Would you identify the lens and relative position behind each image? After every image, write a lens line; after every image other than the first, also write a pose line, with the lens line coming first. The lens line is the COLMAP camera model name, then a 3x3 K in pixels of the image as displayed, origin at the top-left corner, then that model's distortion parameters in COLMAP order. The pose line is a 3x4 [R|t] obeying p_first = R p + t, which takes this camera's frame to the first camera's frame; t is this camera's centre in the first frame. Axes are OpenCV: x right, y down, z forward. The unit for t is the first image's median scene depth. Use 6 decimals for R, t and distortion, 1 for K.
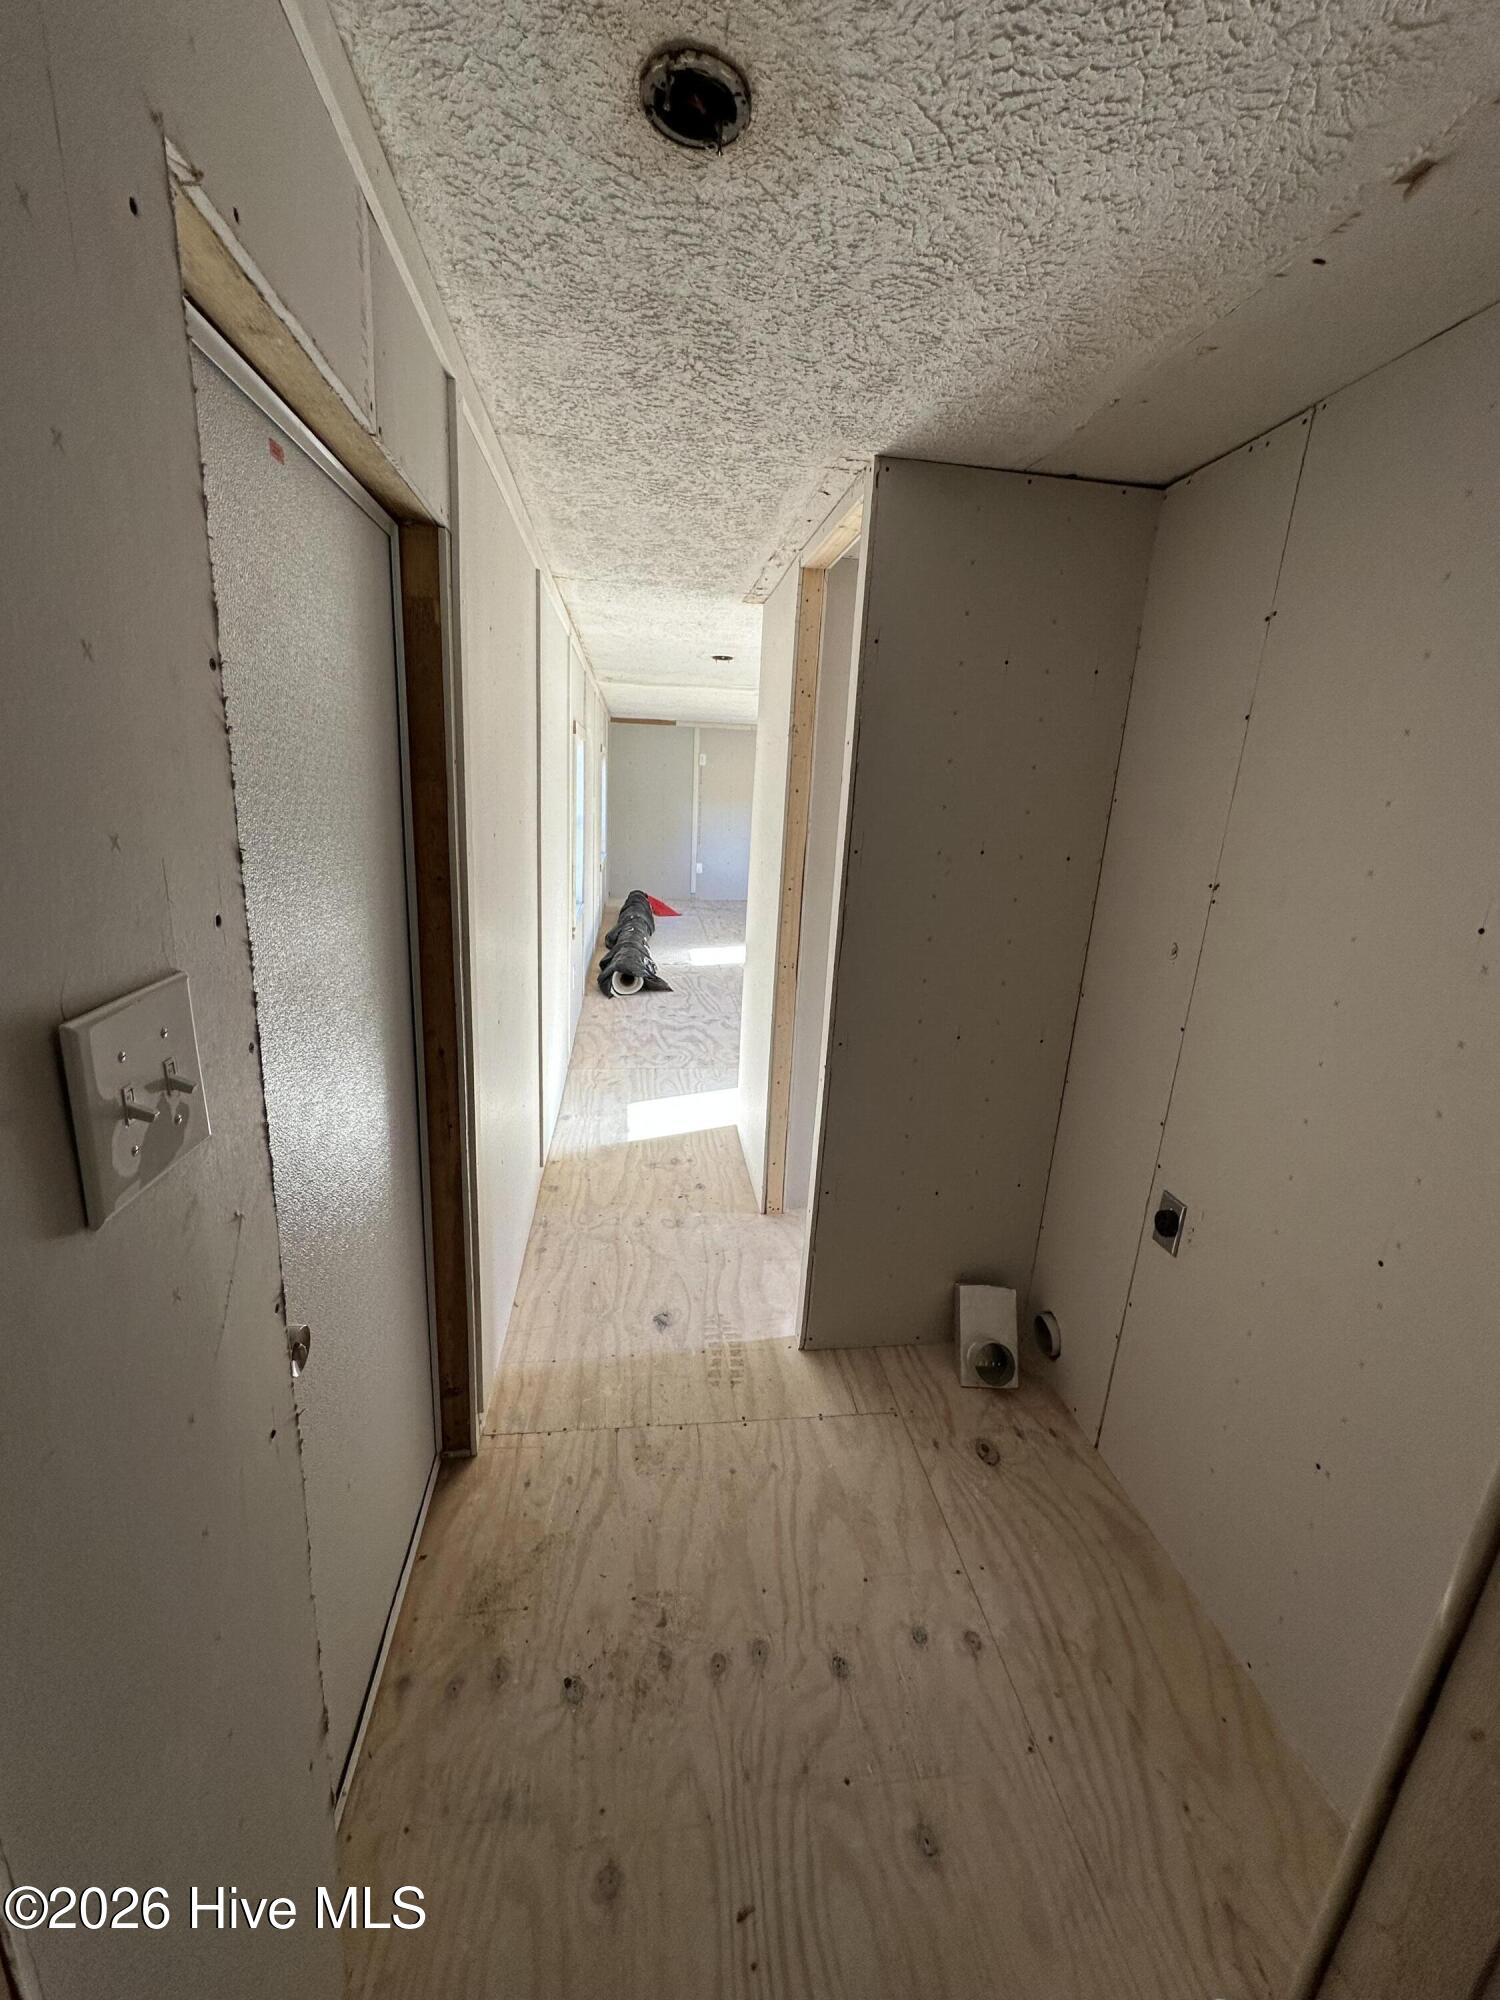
lens RADIAL K [[803.5, 0, 749.9], [0, 803.5, 1000.2], [0, 0, 1]] dist [-0.002188, -0.000043]
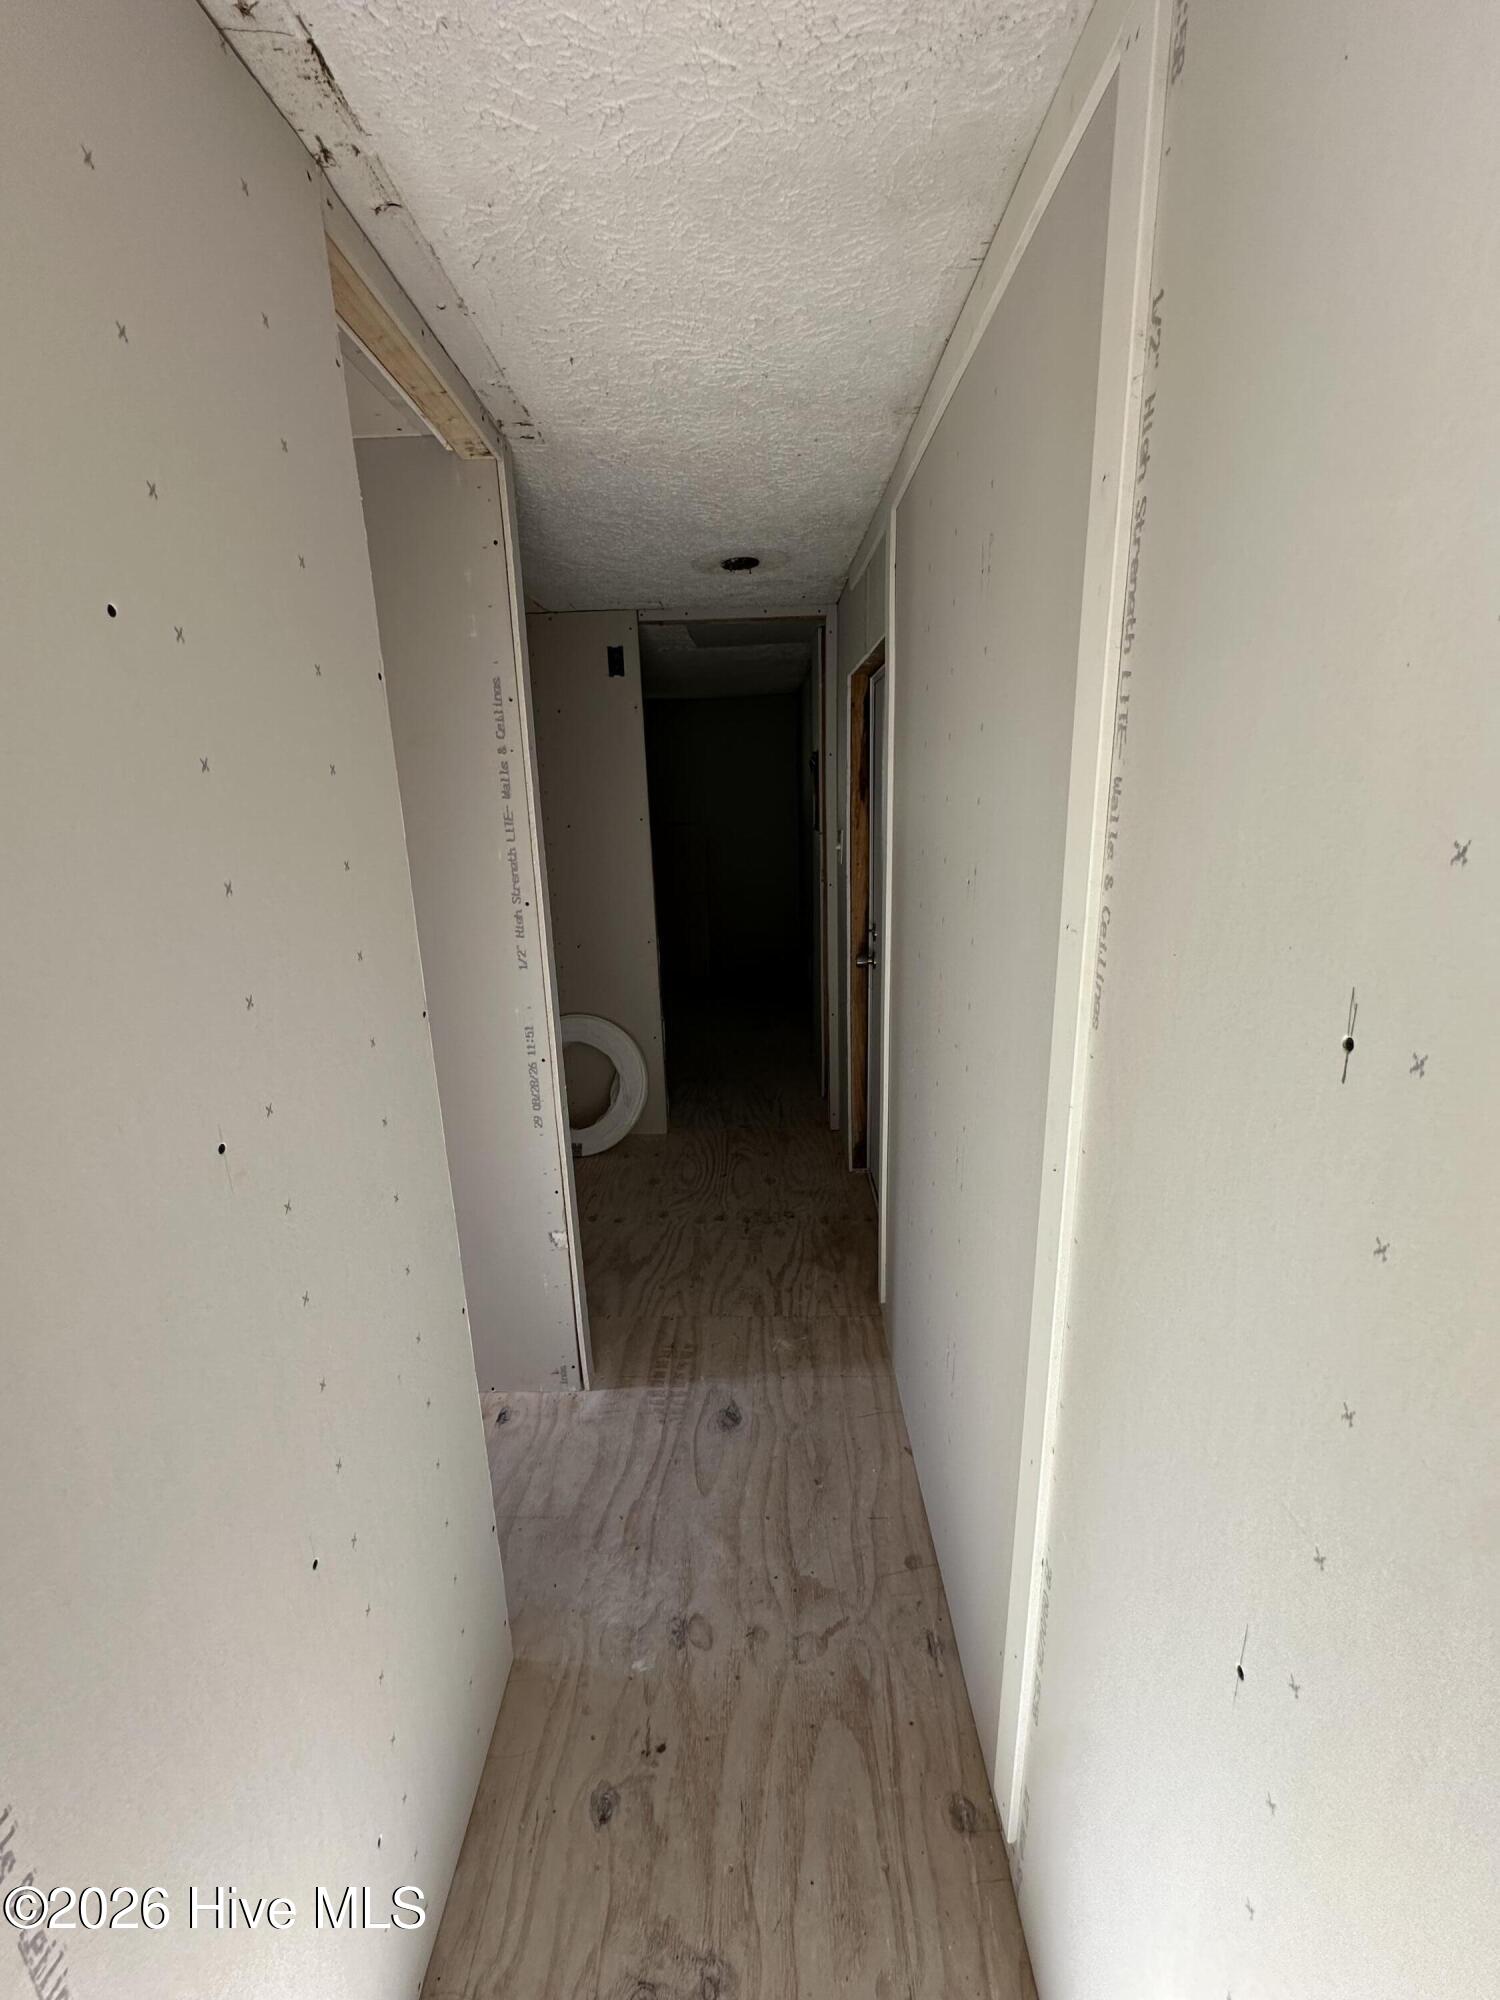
lens RADIAL K [[803.5, 0, 752.2], [0, 803.5, 1000.3], [0, 0, 1]] dist [-0.002188, -0.000043]
pose [[-0.988840, -0.074384, 0.129080, -0.220710], [-0.000105, 0.866779, 0.498693, -0.440894], [-0.148979, 0.493114, -0.857114, 1.593241]]
